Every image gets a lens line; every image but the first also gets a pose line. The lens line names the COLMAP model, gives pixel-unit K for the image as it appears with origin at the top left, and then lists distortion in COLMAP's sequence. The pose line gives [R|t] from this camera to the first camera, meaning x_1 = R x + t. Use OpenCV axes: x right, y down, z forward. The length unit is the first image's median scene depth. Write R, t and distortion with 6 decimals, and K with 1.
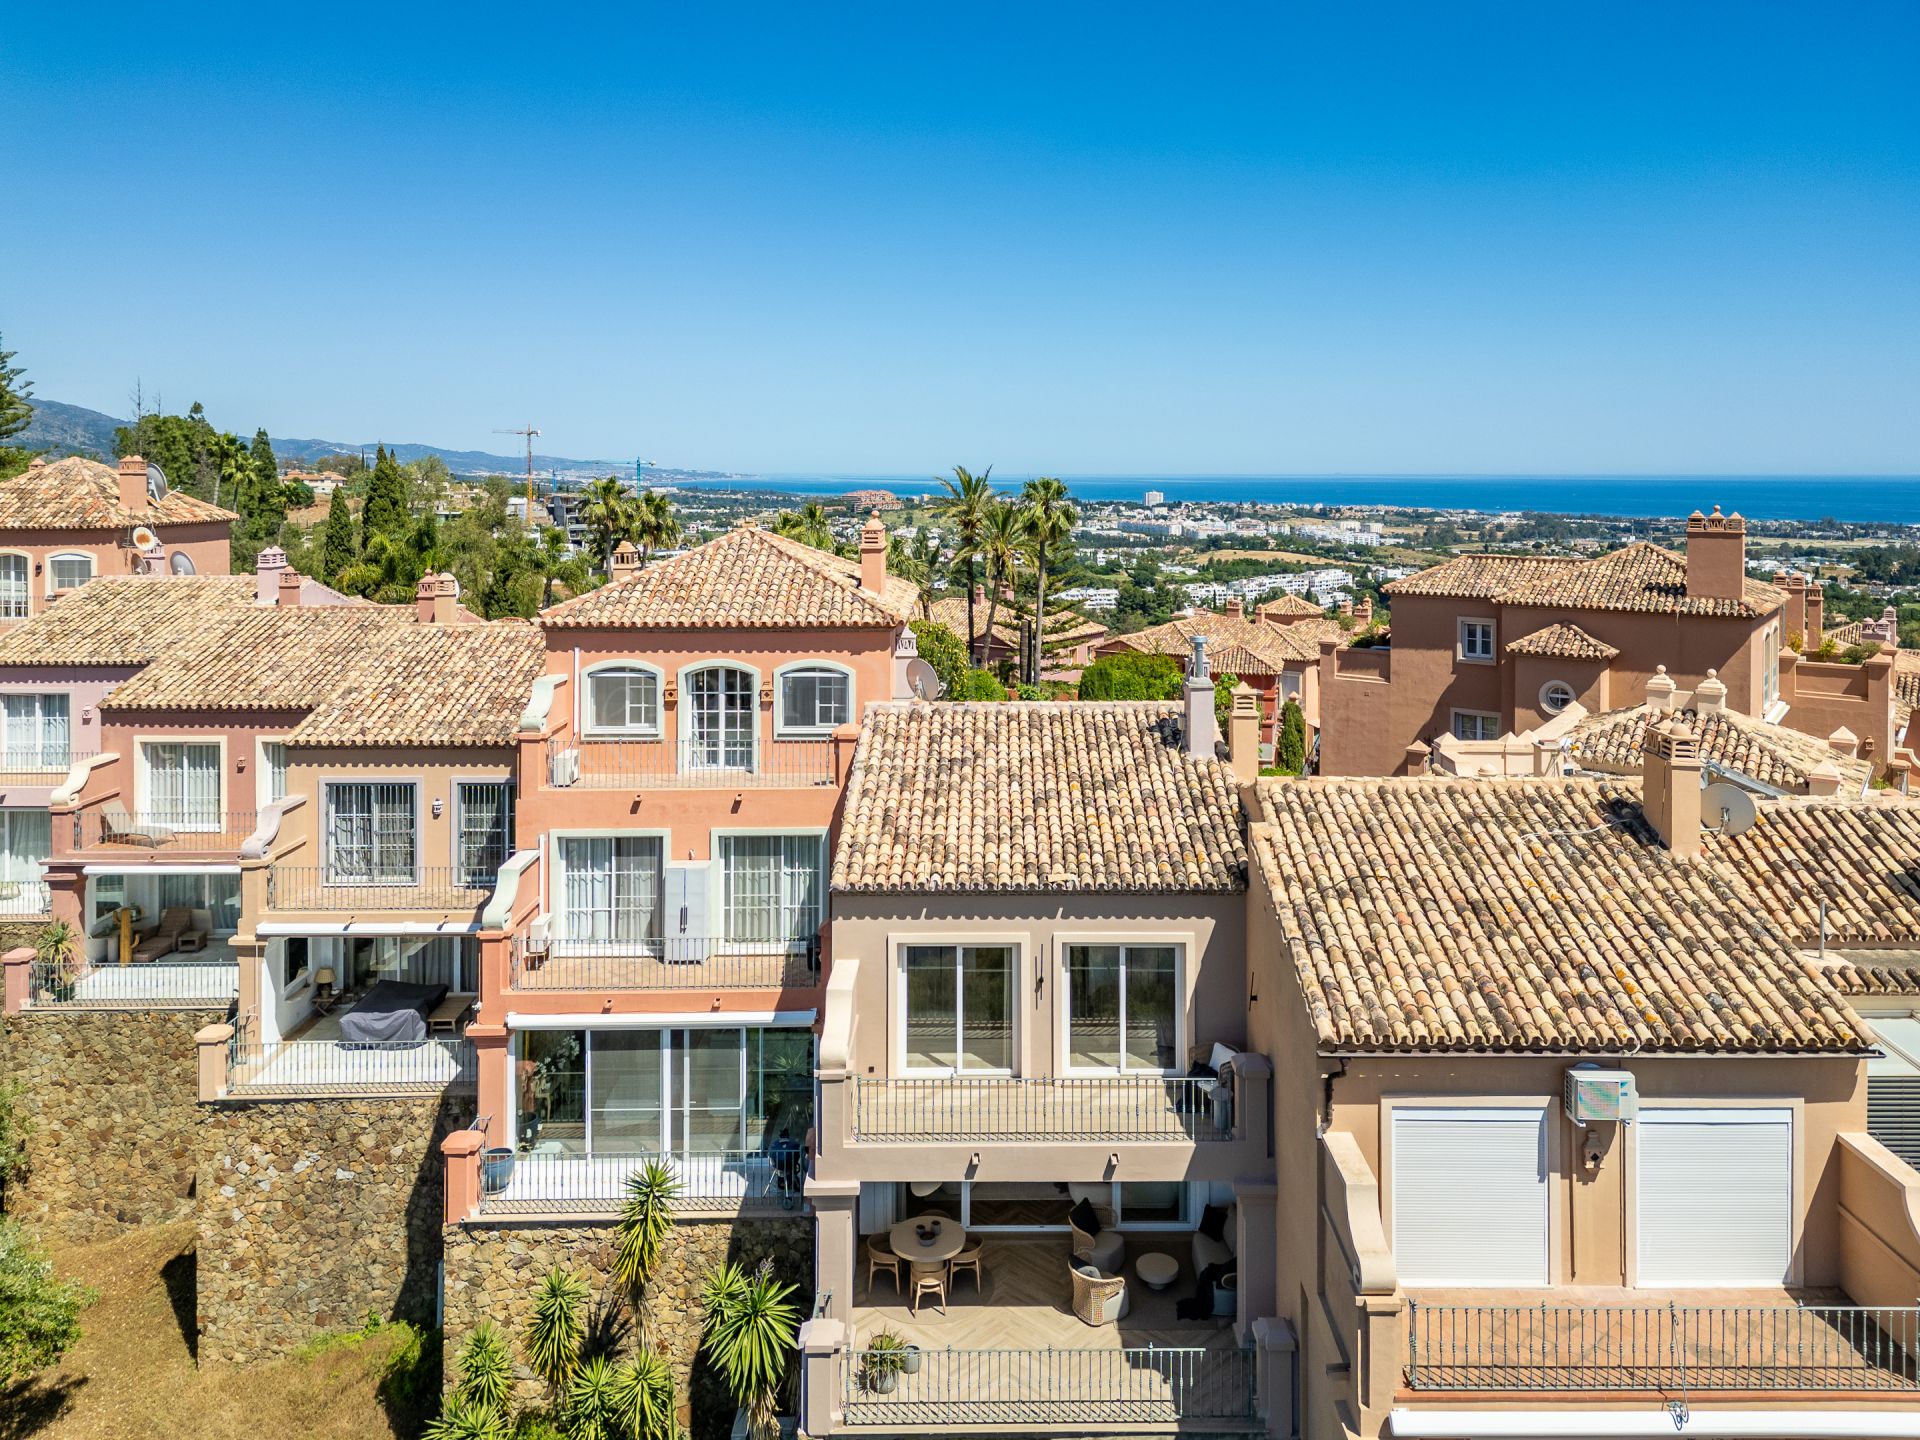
lens RADIAL K [[1538.6, 0, 966.4], [0, 1538.6, 464.7], [0, 0, 1]] dist [0.044324, -0.068976]
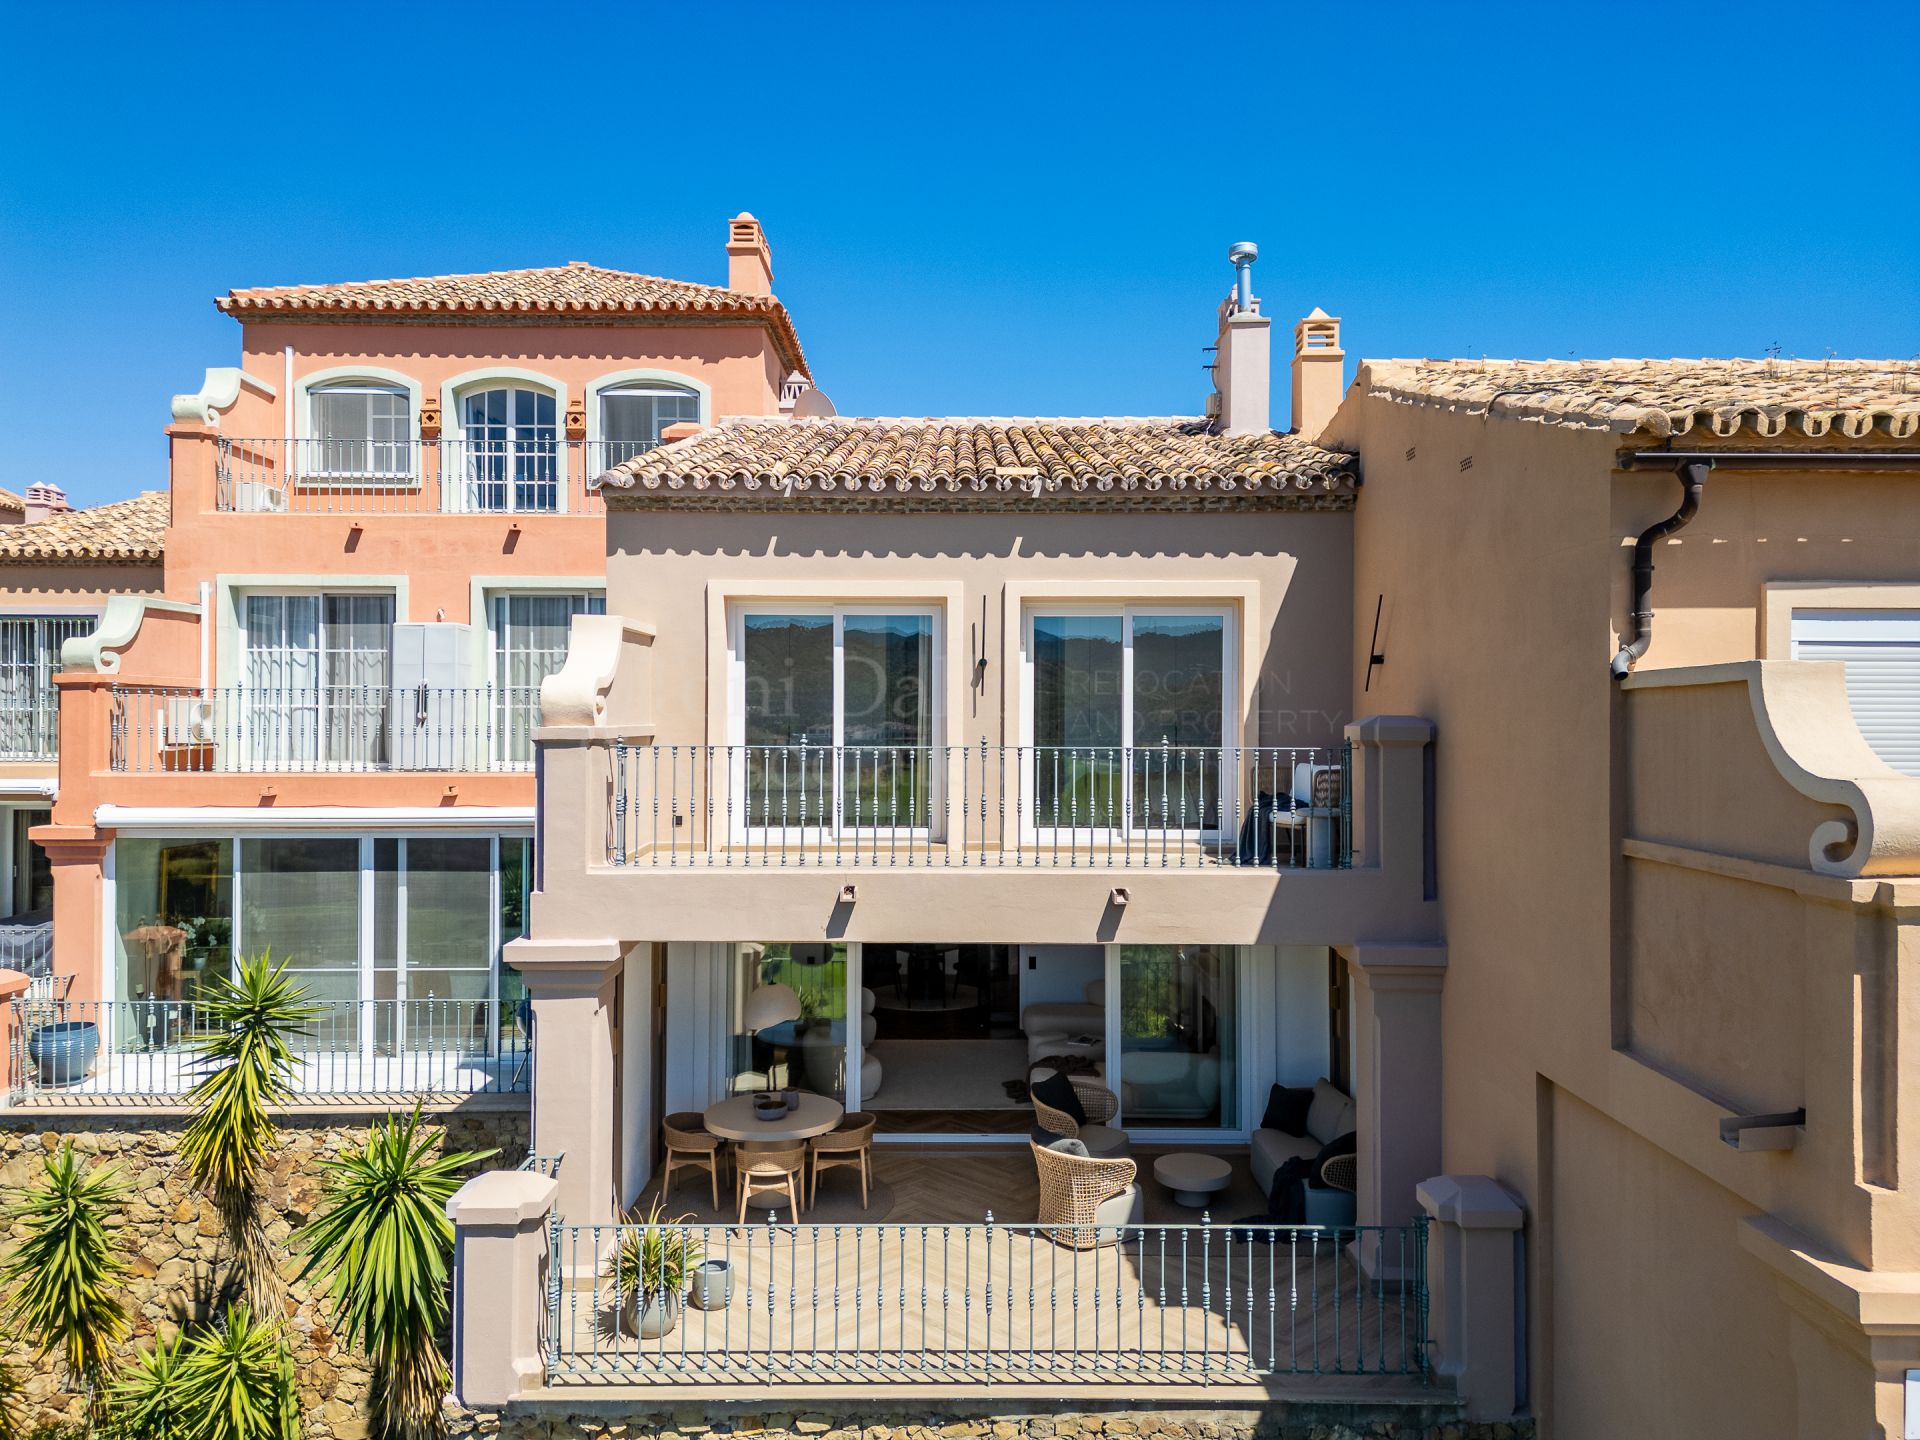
lens RADIAL K [[1478.0, 0, 925.2], [0, 1478.0, 720.2], [0, 0, 1]] dist [0.049845, -0.068930]
pose [[0.999963, 0.003448, -0.007829, 0.031821], [-0.003461, 0.999993, -0.001543, 0.352831], [0.007824, 0.001570, 0.999968, 0.464819]]
